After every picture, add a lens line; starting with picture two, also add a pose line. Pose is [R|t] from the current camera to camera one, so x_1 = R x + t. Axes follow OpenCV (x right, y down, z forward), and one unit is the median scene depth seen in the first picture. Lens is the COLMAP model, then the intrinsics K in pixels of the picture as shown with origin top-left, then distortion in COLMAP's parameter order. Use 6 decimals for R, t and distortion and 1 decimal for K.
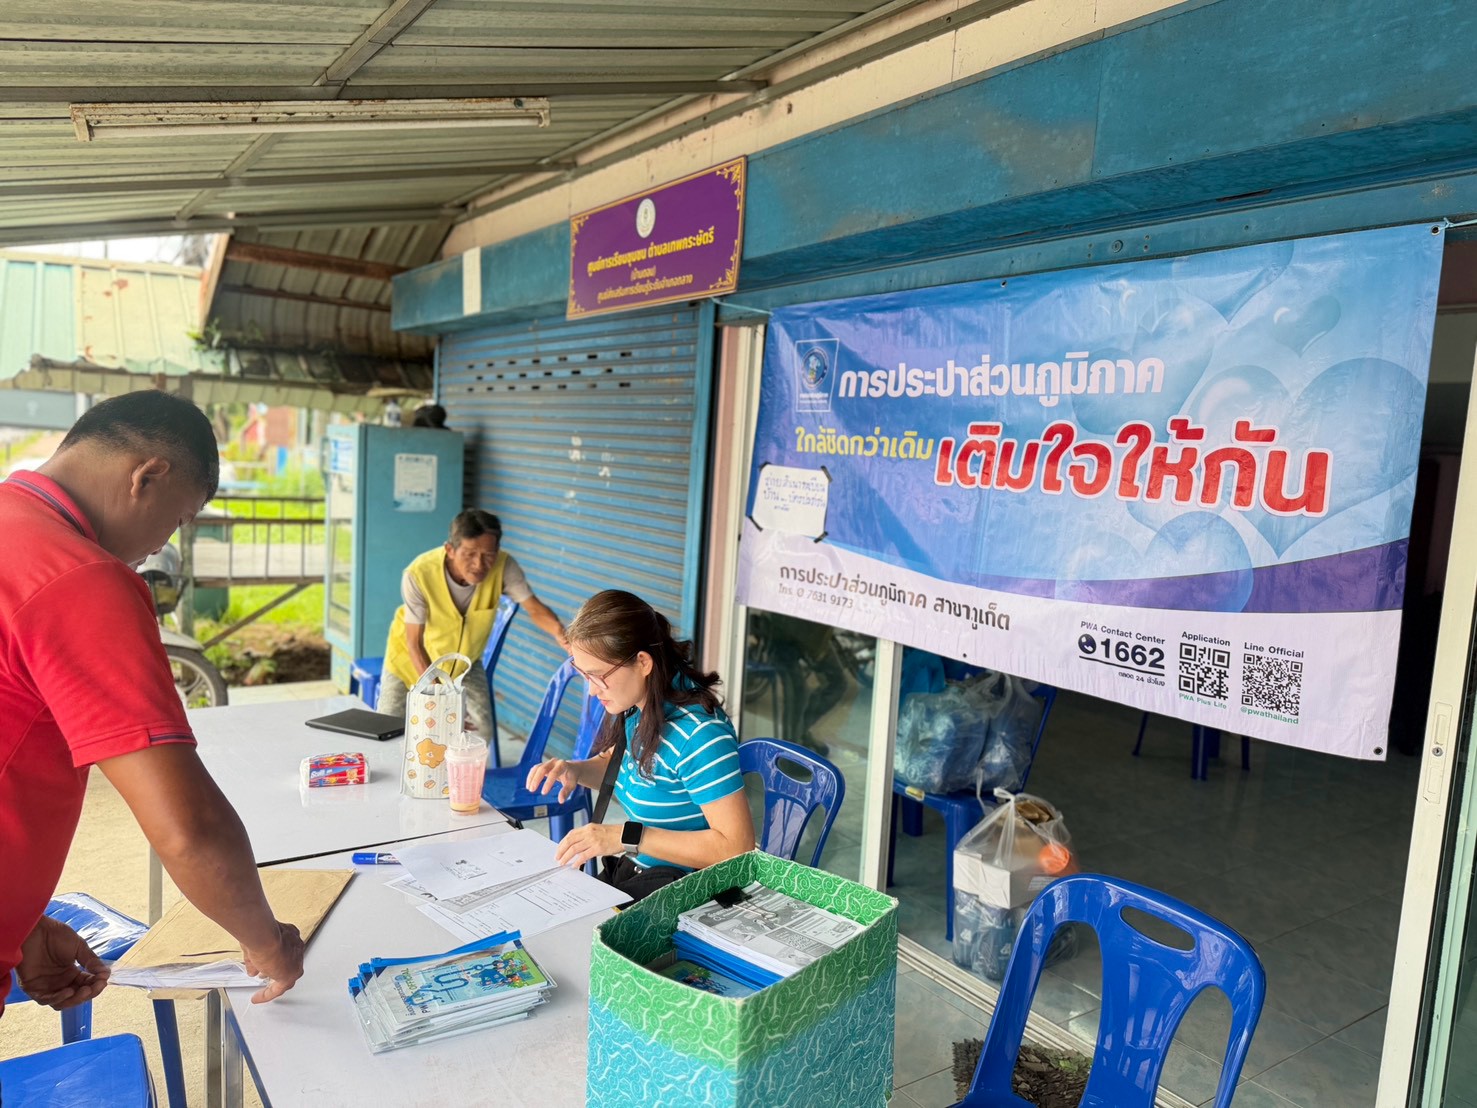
lens RADIAL K [[1054.8, 0, 738.7], [0, 1054.8, 562.7], [0, 0, 1]] dist [0.011809, -0.022520]
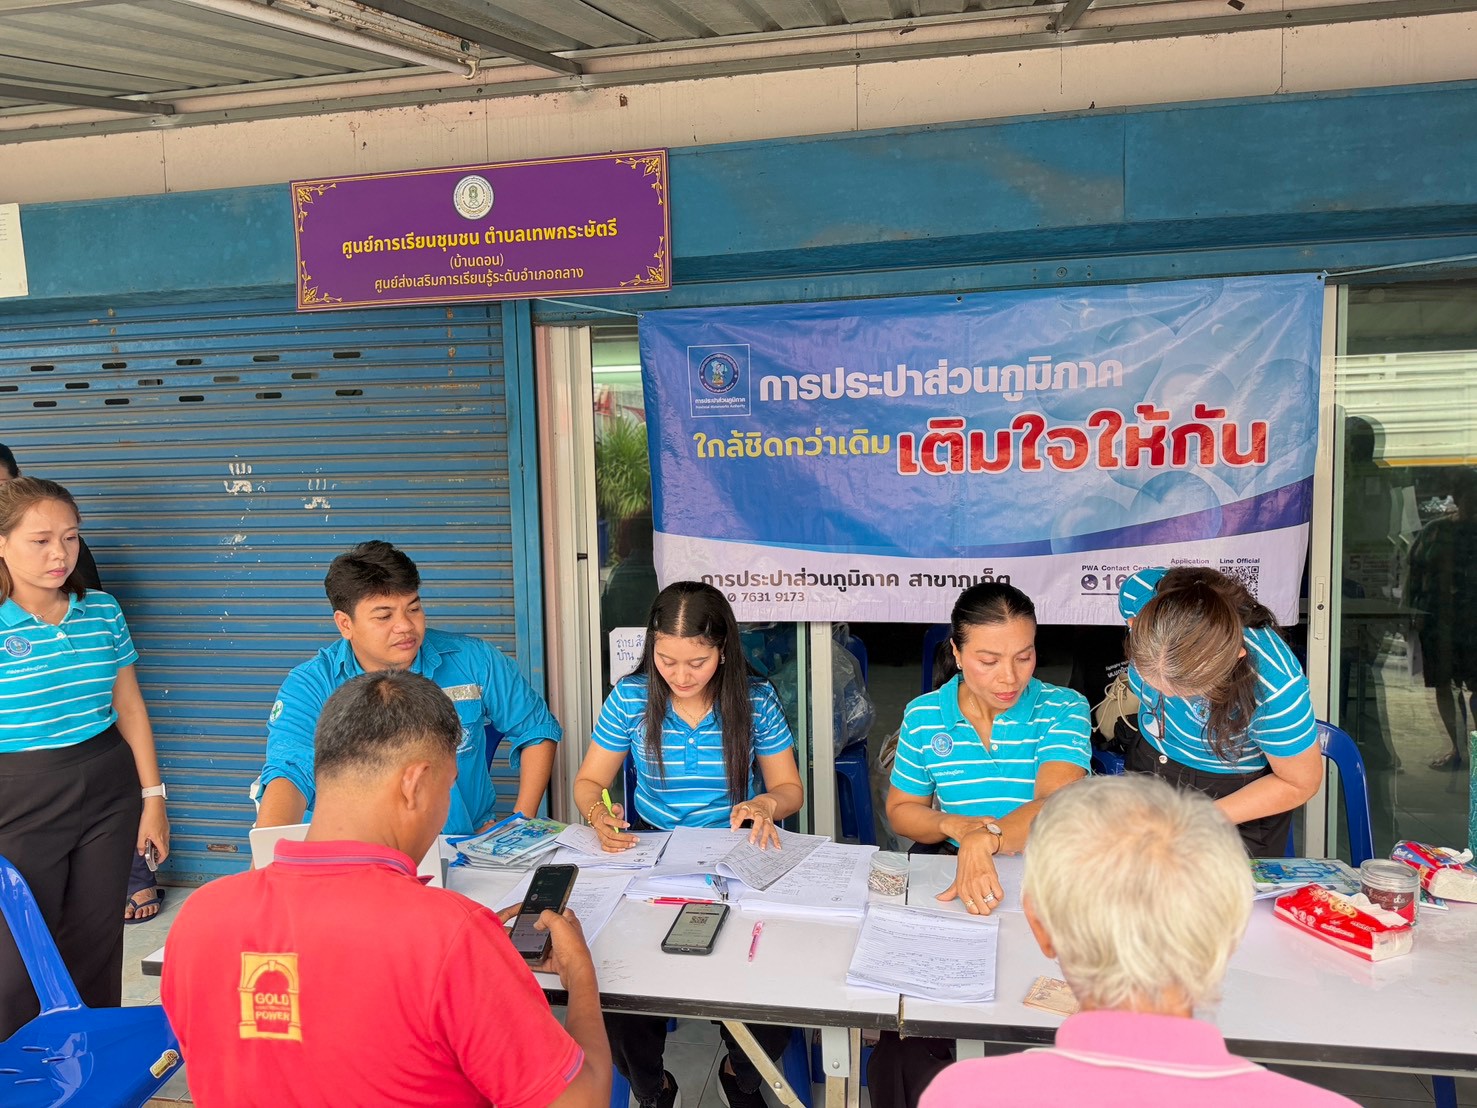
lens RADIAL K [[986.4, 0, 751.2], [0, 986.4, 546.1], [0, 0, 1]] dist [0.100514, -0.134754]
pose [[0.699198, -0.128207, 0.703339, -0.690466], [0.137554, 0.989533, 0.043630, -0.067663], [-0.701570, 0.066241, 0.709515, 0.372336]]
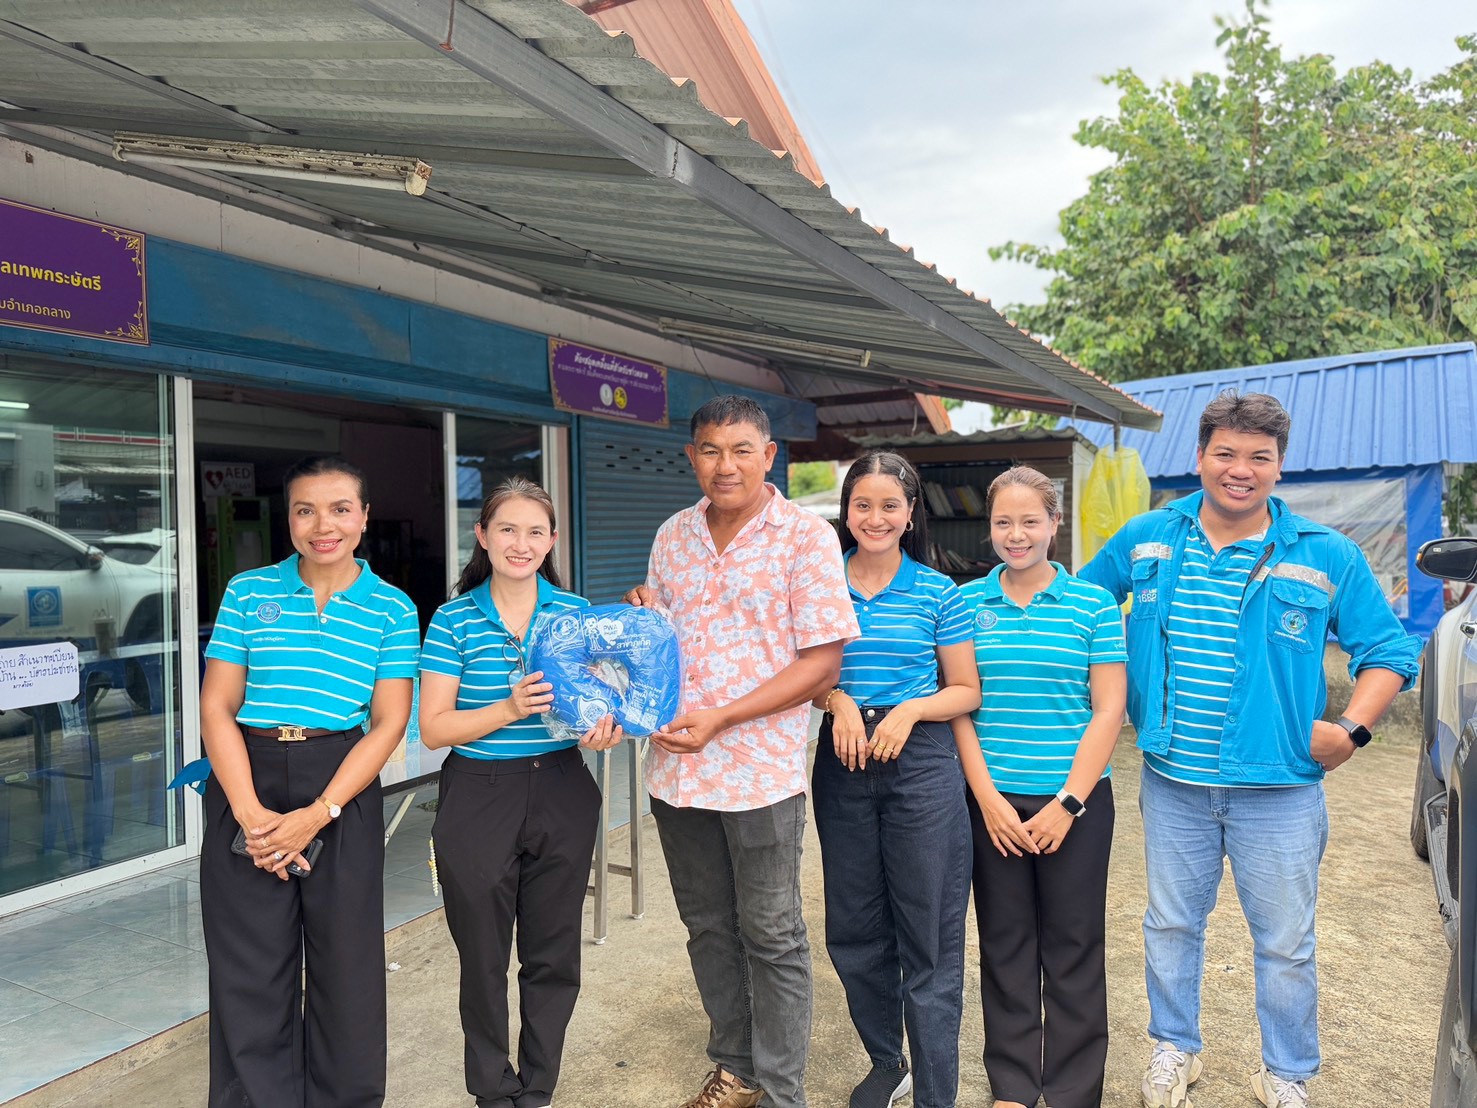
lens RADIAL K [[1054.8, 0, 738.7], [0, 1054.8, 562.7], [0, 0, 1]] dist [0.011809, -0.022520]
pose [[-0.444927, -0.075778, 0.892355, -1.505181], [0.074198, 0.989869, 0.121053, -0.133383], [-0.892488, 0.120070, -0.434797, 1.078809]]
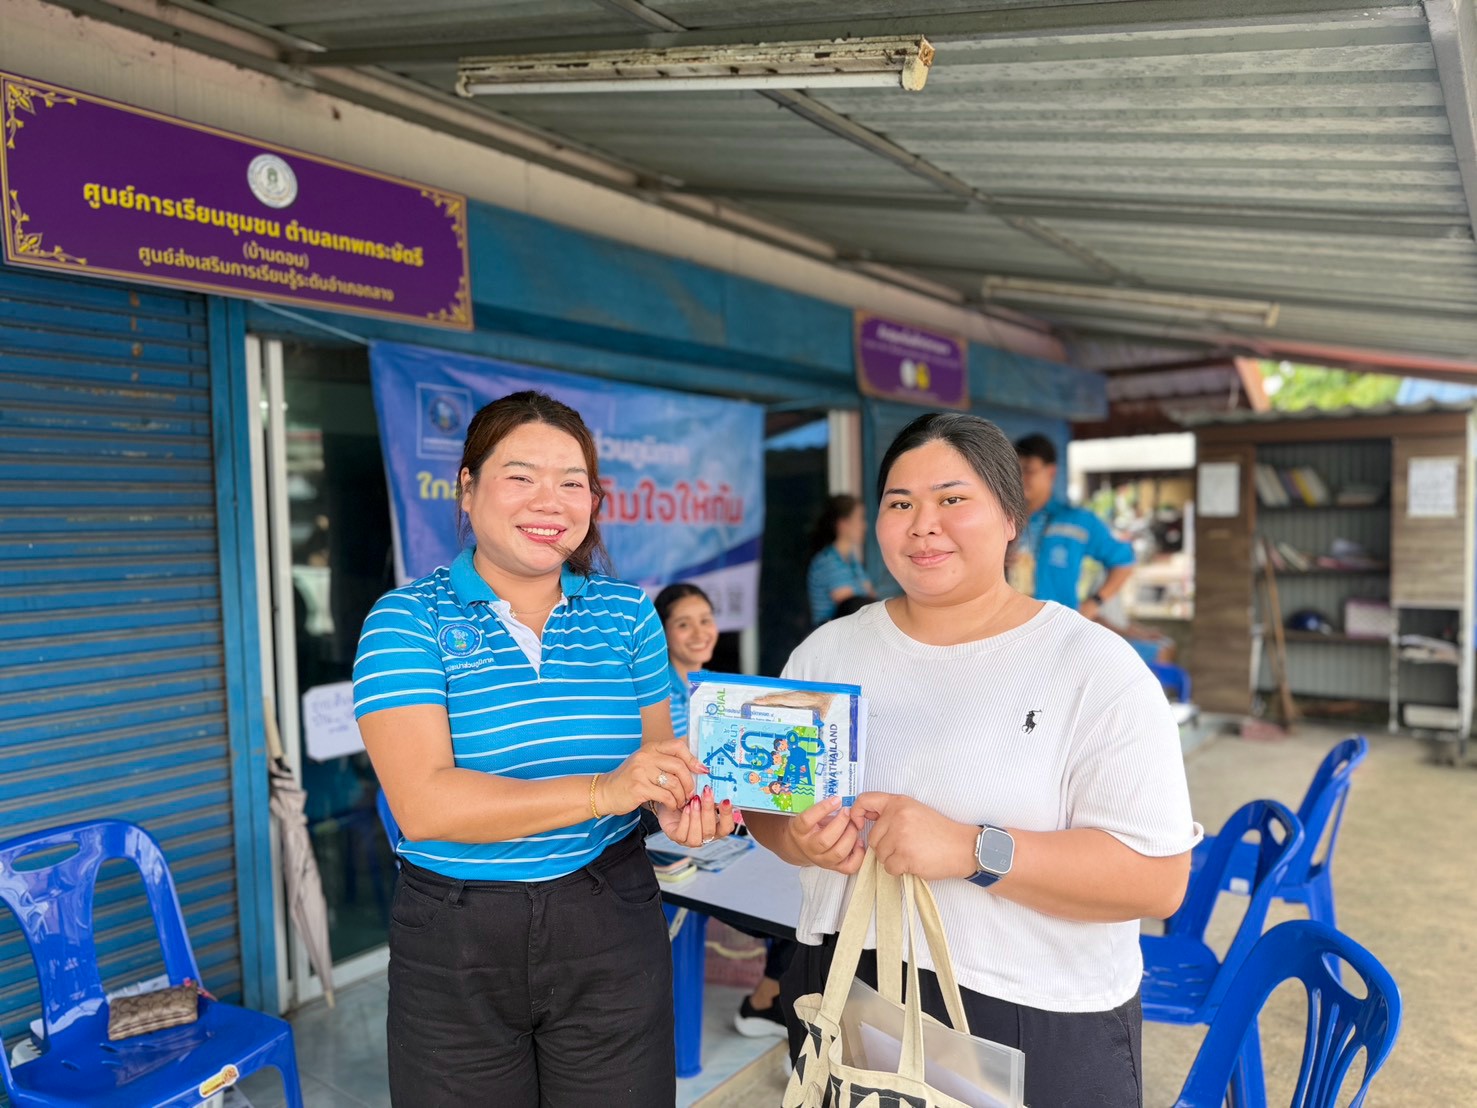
lens RADIAL K [[1056.8, 0, 746.5], [0, 1056.8, 569.1], [0, 0, 1]] dist [0.001746, -0.009758]
pose [[-0.307563, -0.094357, 0.946838, -1.149134], [0.100127, 0.986337, 0.130818, -0.165348], [-0.946245, 0.135038, -0.293913, 1.215154]]
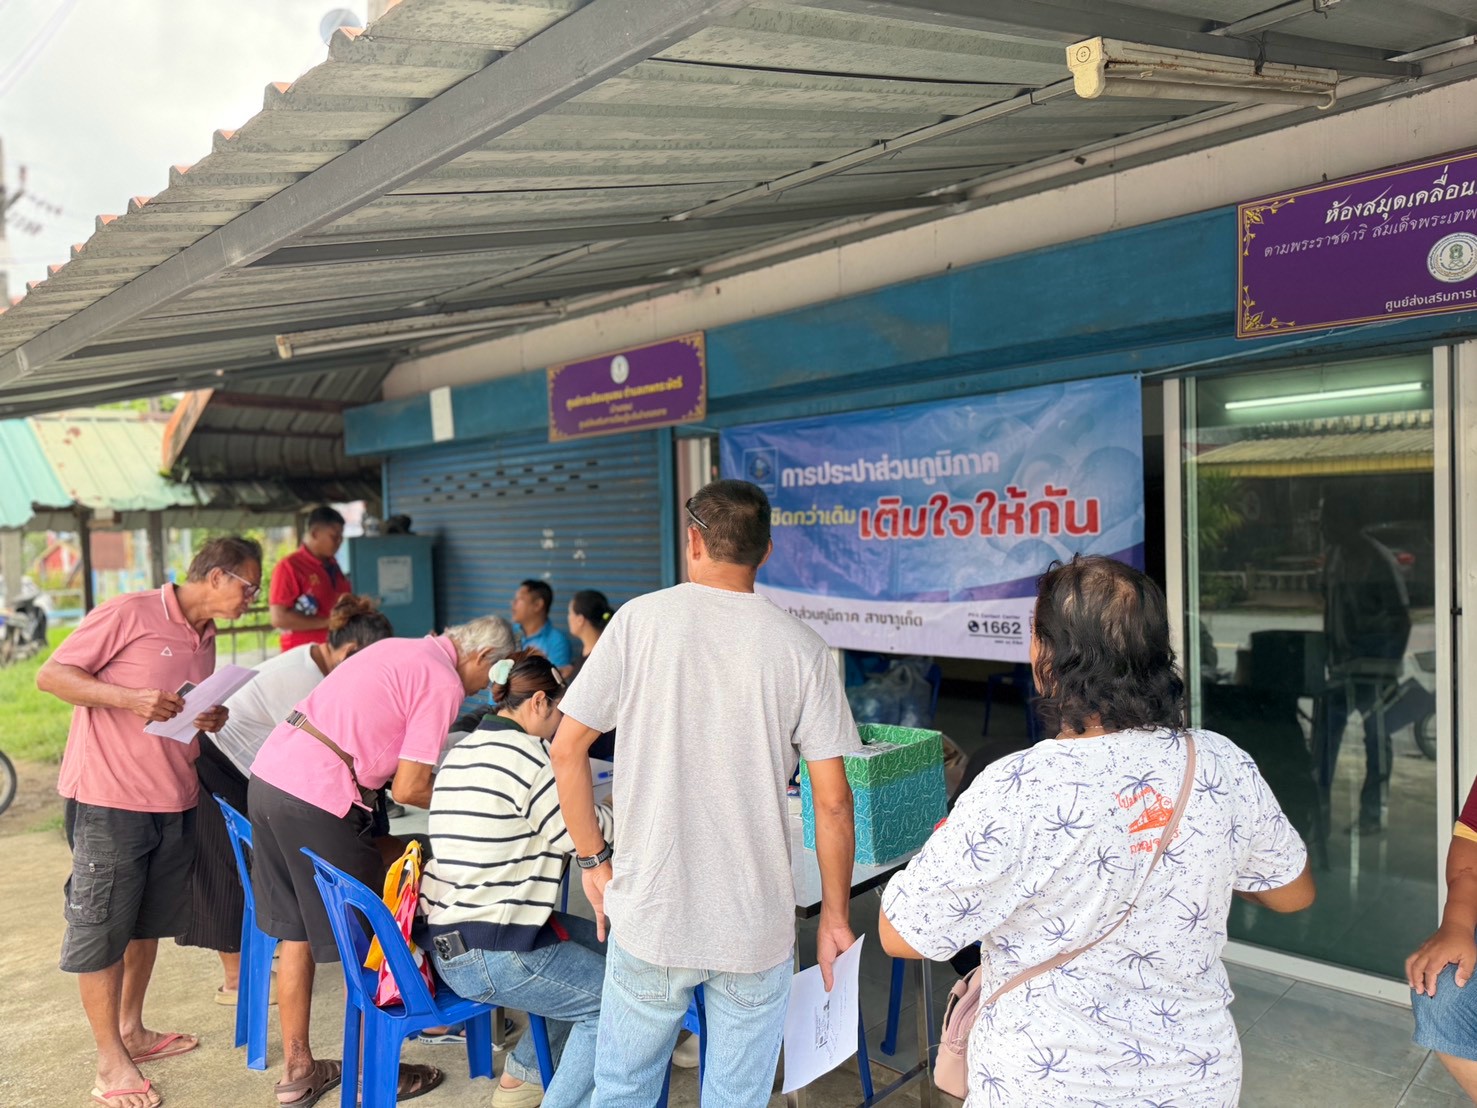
lens RADIAL K [[1051.1, 0, 746.9], [0, 1051.1, 554.0], [0, 0, 1]] dist [0.112784, -0.134587]
pose [[0.977359, -0.096989, 0.188051, -0.269666], [0.110651, 0.991826, -0.063544, 0.026978], [-0.180350, 0.082913, 0.980102, -0.478735]]
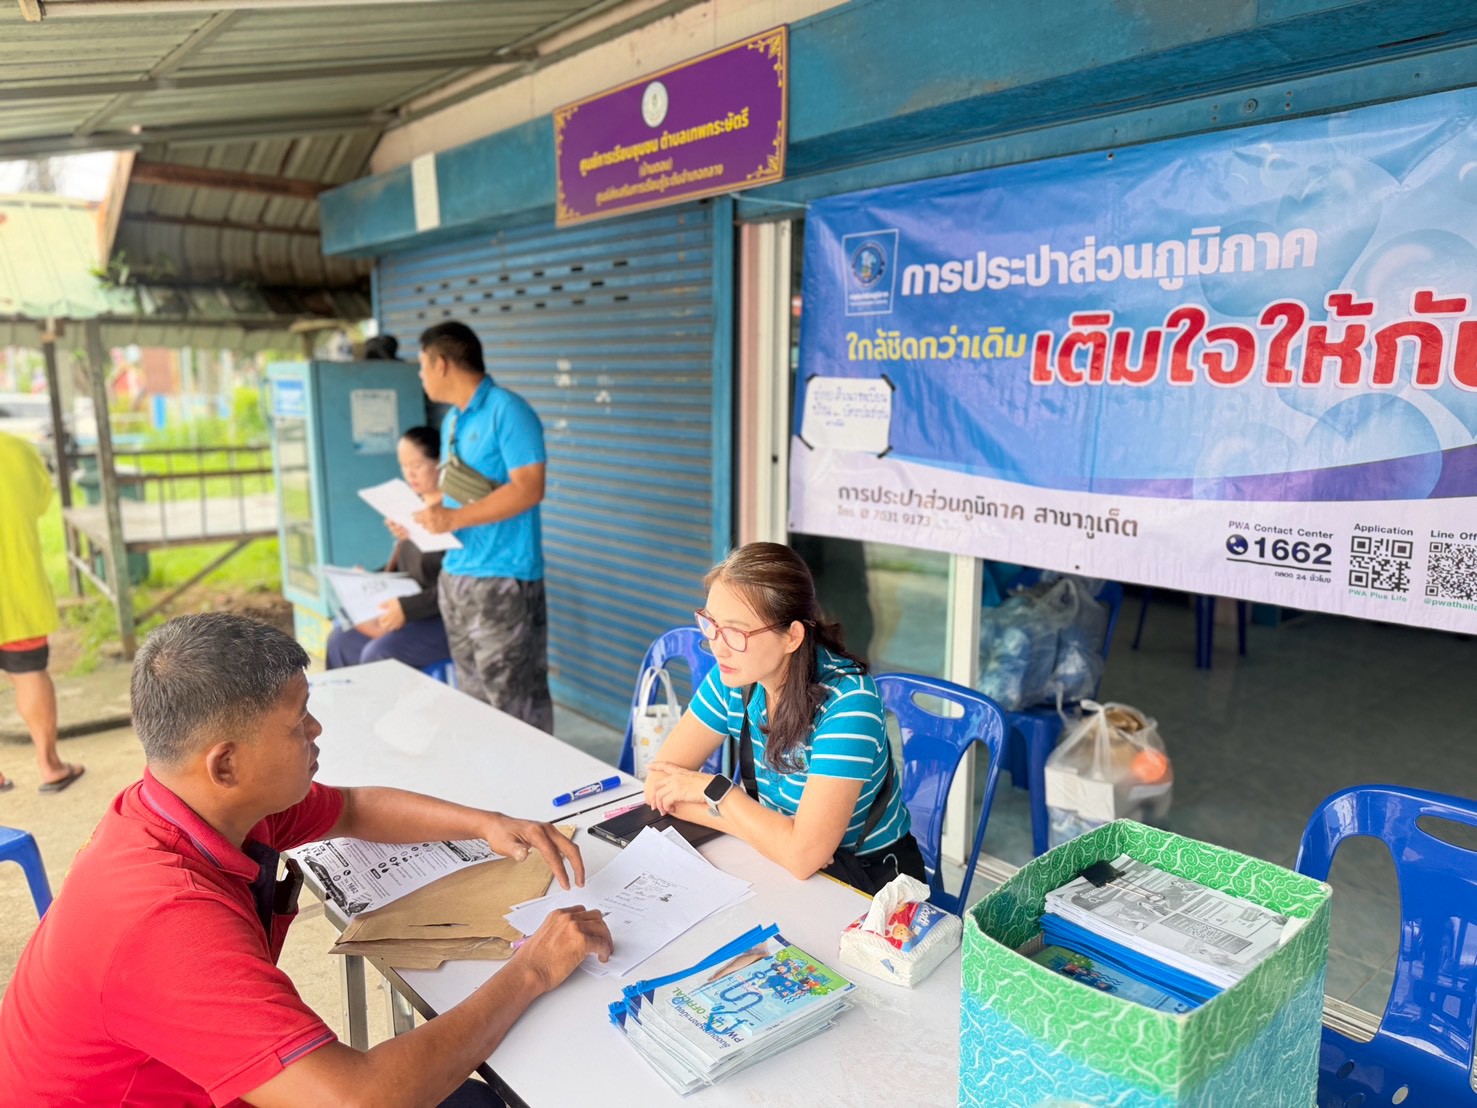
lens RADIAL K [[1068.4, 0, 731.0], [0, 1068.4, 576.9], [0, 0, 1]] dist [0.006420, -0.022185]
pose [[0.993439, -0.077521, 0.084083, -0.169088], [0.069840, 0.993423, 0.090732, -0.010010], [-0.090564, -0.084264, 0.992319, 0.083897]]
